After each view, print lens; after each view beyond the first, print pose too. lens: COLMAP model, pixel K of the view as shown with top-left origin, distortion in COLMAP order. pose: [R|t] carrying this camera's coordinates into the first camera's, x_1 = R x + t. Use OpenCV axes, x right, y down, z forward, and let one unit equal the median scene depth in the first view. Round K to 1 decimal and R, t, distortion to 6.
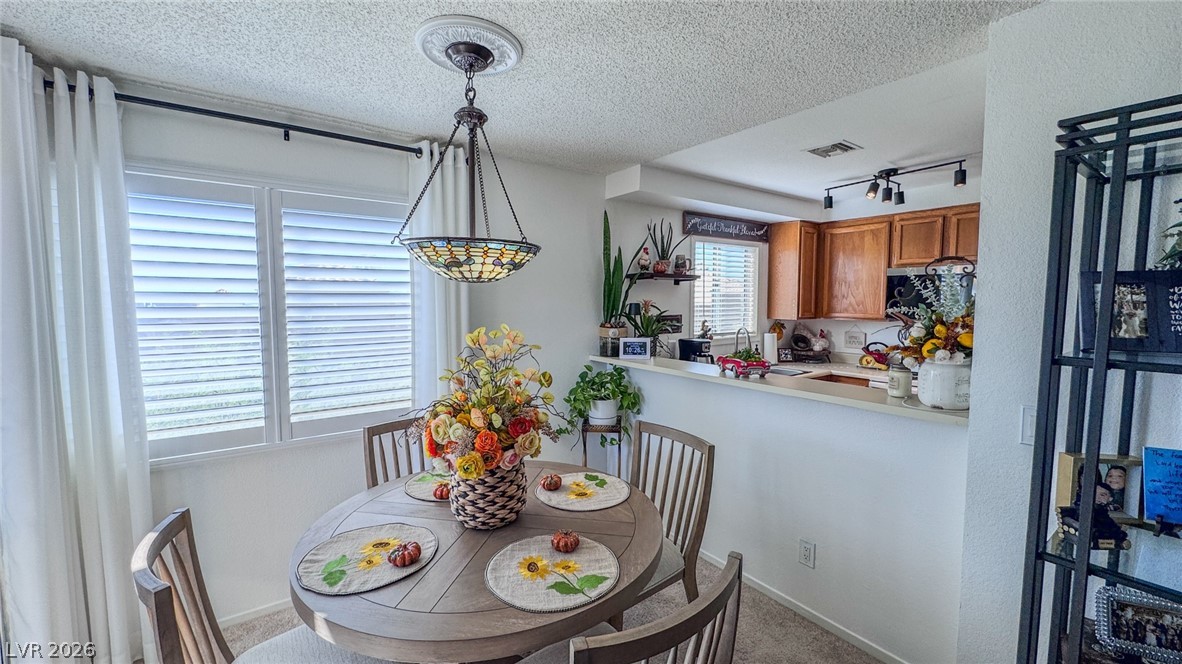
lens RADIAL K [[472.2, 0, 591.0], [0, 472.2, 332.0], [0, 0, 1]] dist [-0.002511, -0.000262]
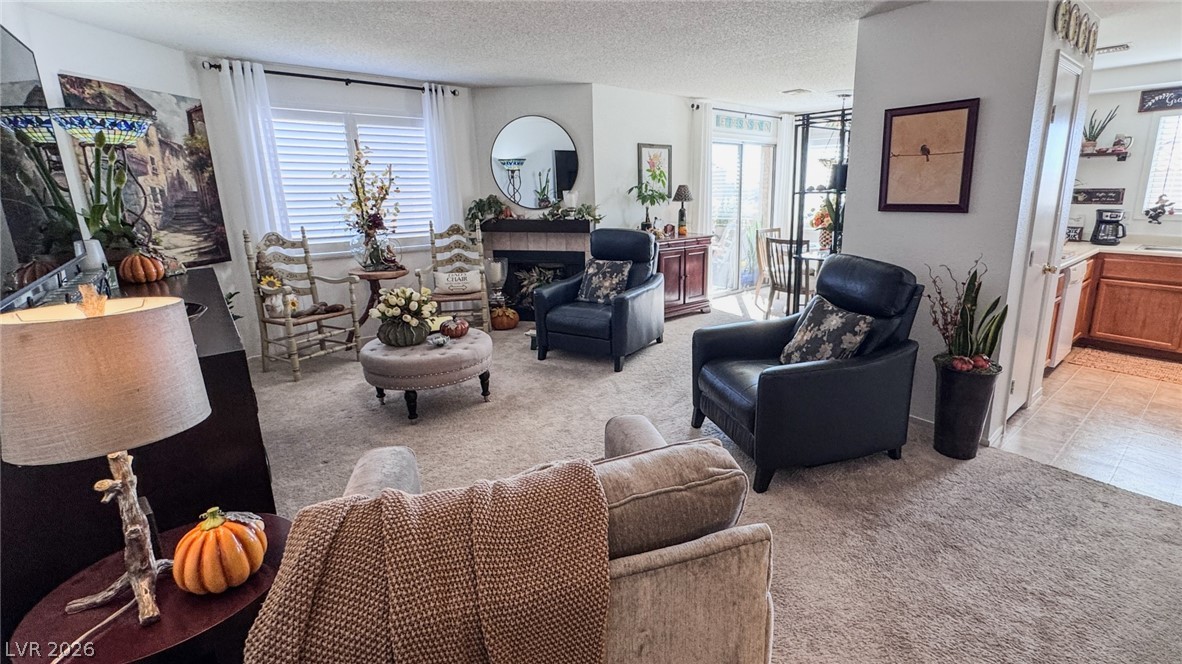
lens RADIAL K [[516.0, 0, 651.0], [0, 516.0, 296.5], [0, 0, 1]] dist [-0.002444, -0.000285]
pose [[0.090969, 0.209003, -0.973675, 1.443598], [-0.065117, 0.976885, 0.203608, 0.041865], [0.993722, 0.044881, 0.102476, -0.243483]]
